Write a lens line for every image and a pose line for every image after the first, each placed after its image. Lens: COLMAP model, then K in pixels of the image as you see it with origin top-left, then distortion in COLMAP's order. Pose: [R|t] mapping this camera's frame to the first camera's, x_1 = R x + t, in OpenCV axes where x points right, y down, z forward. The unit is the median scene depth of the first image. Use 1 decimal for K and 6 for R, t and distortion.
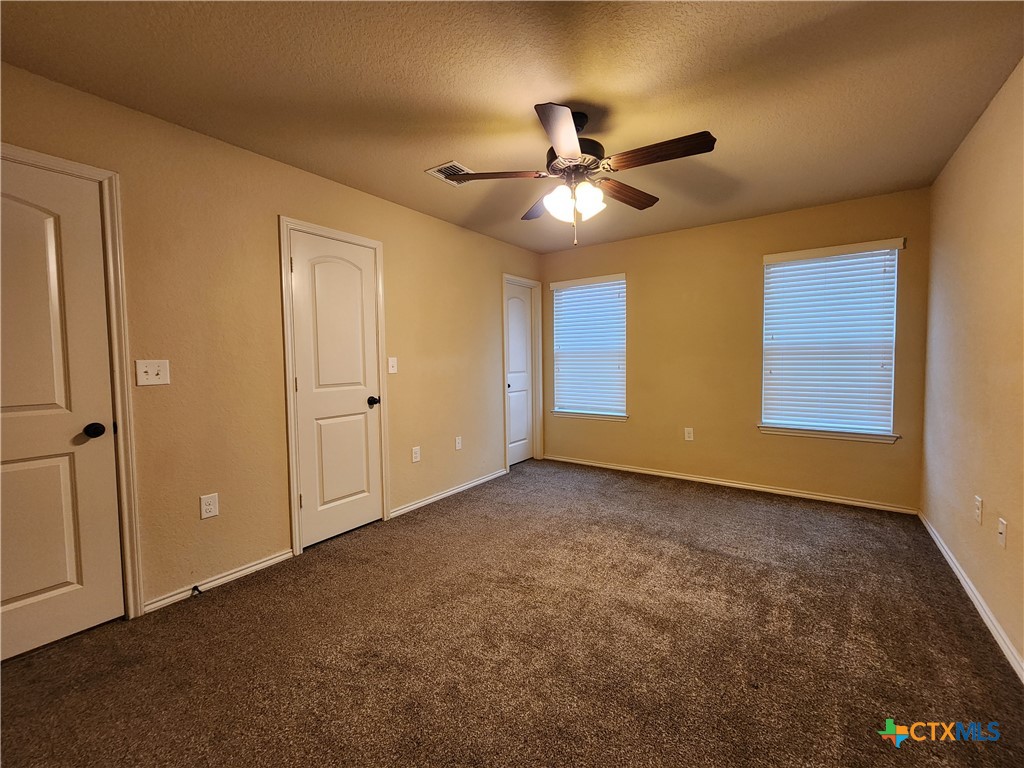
lens RADIAL K [[417.0, 0, 520.0], [0, 417.0, 378.7], [0, 0, 1]] dist [0.006008, -0.003966]
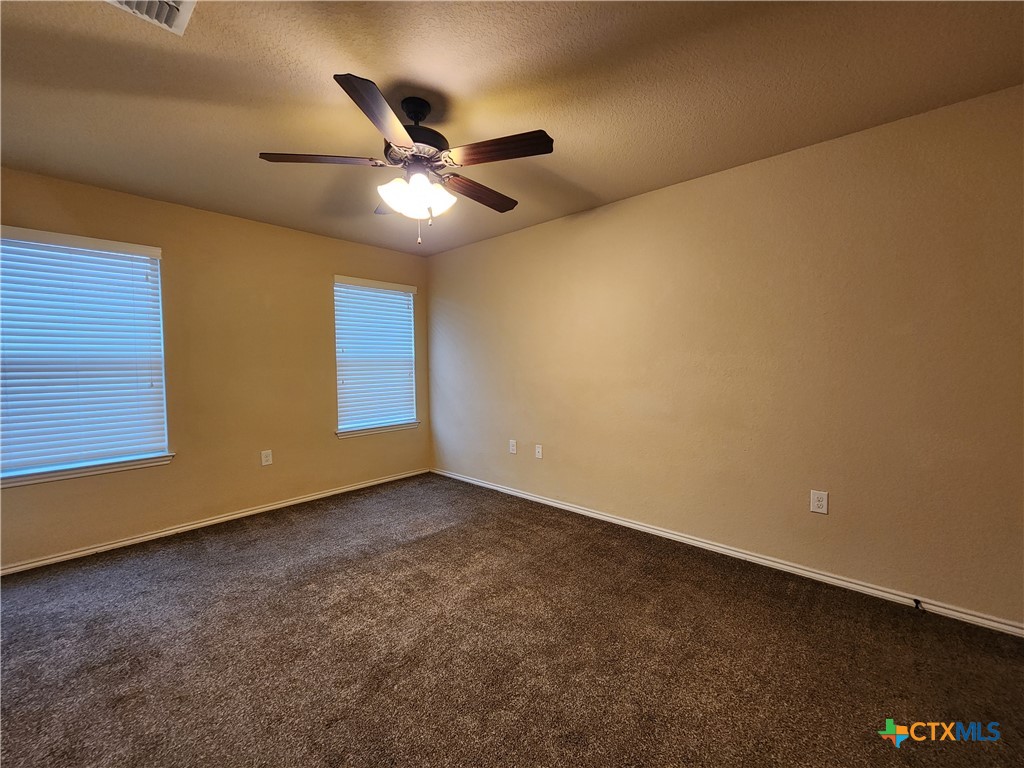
lens RADIAL K [[417.0, 0, 520.0], [0, 417.0, 378.7], [0, 0, 1]] dist [0.006008, -0.003966]
pose [[0.118871, -0.026368, 0.992560, -0.522184], [0.063119, 0.997826, 0.018949, -0.018998], [-0.990901, 0.060397, 0.120277, 0.486824]]
